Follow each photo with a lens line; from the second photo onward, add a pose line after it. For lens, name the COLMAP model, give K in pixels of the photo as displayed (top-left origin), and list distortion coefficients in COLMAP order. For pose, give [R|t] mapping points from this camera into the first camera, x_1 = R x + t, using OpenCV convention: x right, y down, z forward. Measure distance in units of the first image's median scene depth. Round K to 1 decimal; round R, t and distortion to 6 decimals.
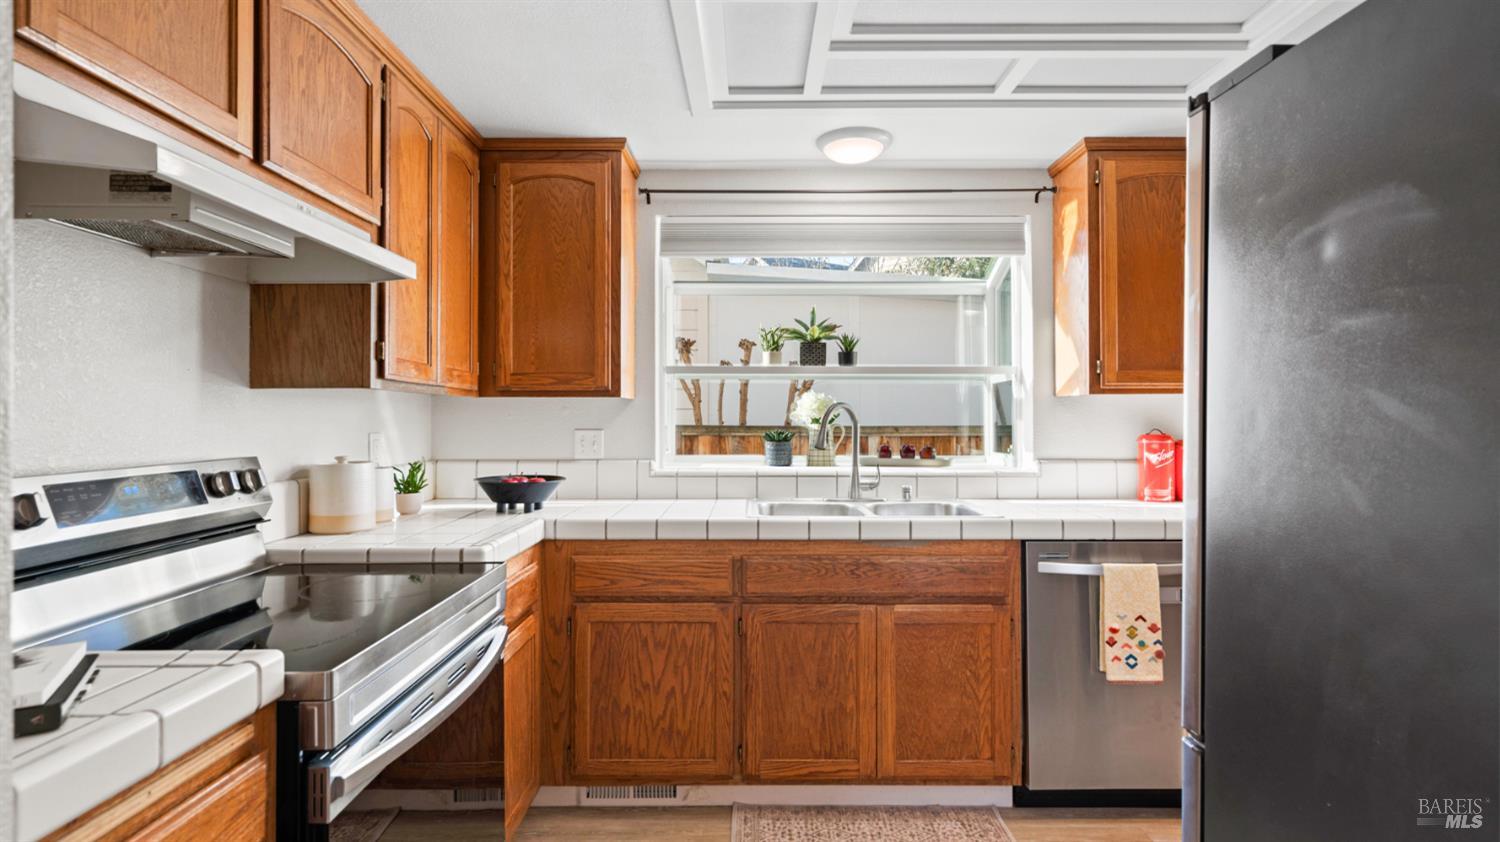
lens RADIAL K [[723.5, 0, 750.6], [0, 723.5, 418.7], [0, 0, 1]] dist [0.001476, 0.000157]
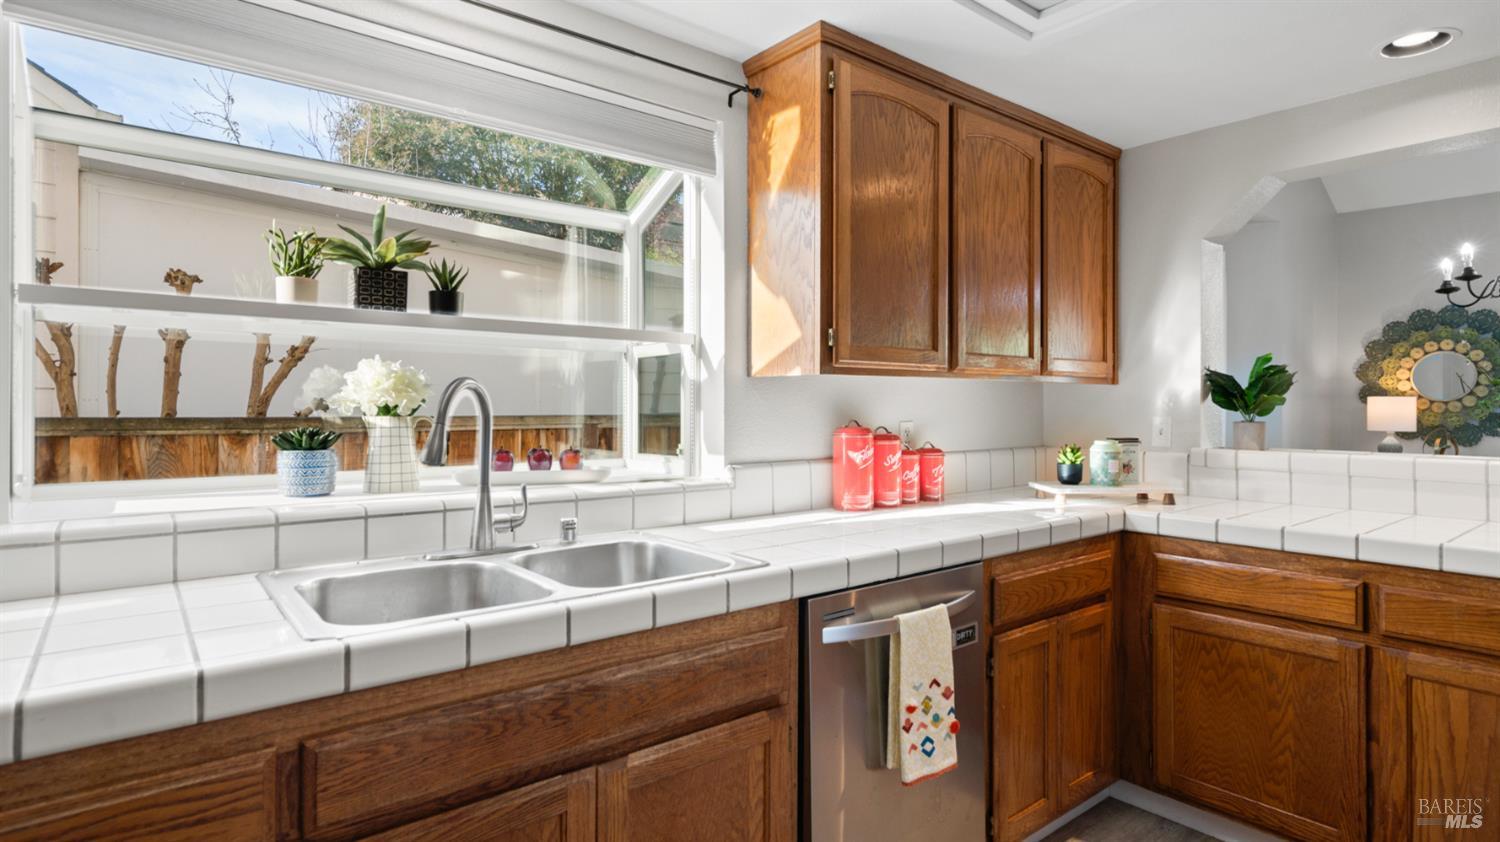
lens RADIAL K [[778.4, 0, 756.3], [0, 778.4, 403.5], [0, 0, 1]] dist [-0.004435, 0.001153]
pose [[0.776070, 0.004969, 0.630627, -0.073535], [-0.002486, 0.999985, -0.004820, -0.000312], [-0.630642, 0.002173, 0.776071, 0.401161]]
